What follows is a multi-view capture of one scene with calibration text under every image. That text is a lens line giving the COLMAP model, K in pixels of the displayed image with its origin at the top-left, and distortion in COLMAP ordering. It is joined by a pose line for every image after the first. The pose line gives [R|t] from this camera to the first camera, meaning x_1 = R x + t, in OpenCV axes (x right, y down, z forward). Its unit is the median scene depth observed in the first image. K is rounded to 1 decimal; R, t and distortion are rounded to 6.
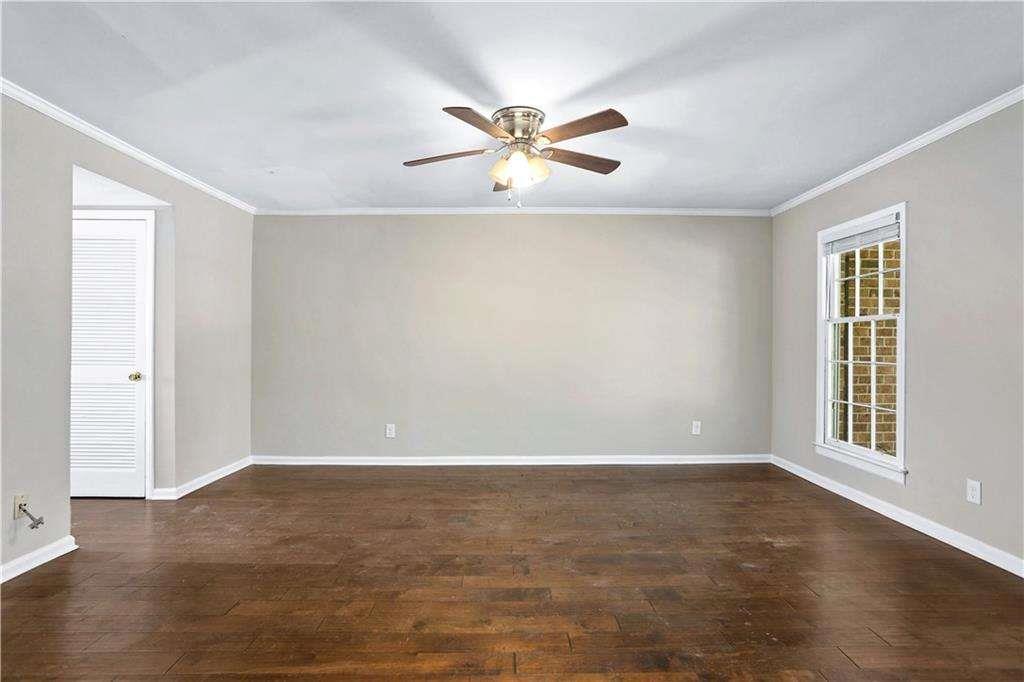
lens RADIAL K [[523.5, 0, 512.0], [0, 523.5, 341.0], [0, 0, 1]] dist [-0.051028, 0.033566]
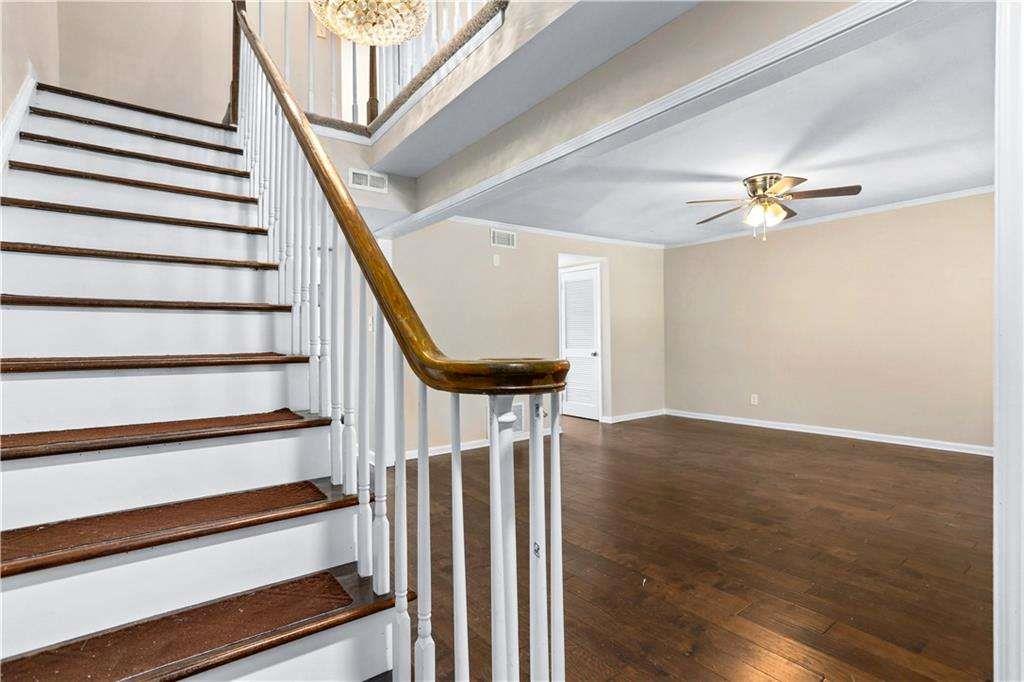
lens RADIAL K [[507.3, 0, 509.3], [0, 507.3, 333.9], [0, 0, 1]] dist [-0.050692, 0.029535]
pose [[0.591570, -0.013188, -0.806146, 0.680765], [0.017879, 0.999835, -0.003237, -0.003352], [0.806055, -0.012498, 0.591708, -0.390917]]
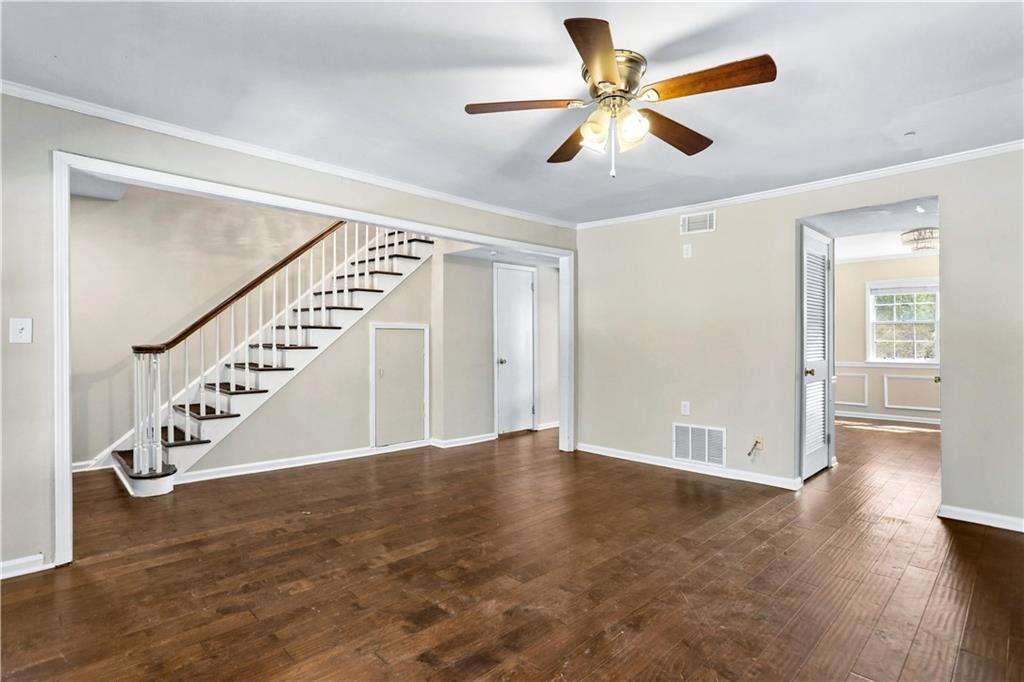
lens RADIAL K [[507.3, 0, 509.3], [0, 507.3, 333.9], [0, 0, 1]] dist [-0.050692, 0.029535]
pose [[-0.726417, -0.011893, -0.687151, 0.623941], [0.000687, 0.999837, -0.018031, 0.000381], [0.687254, -0.013570, -0.726291, 1.366265]]
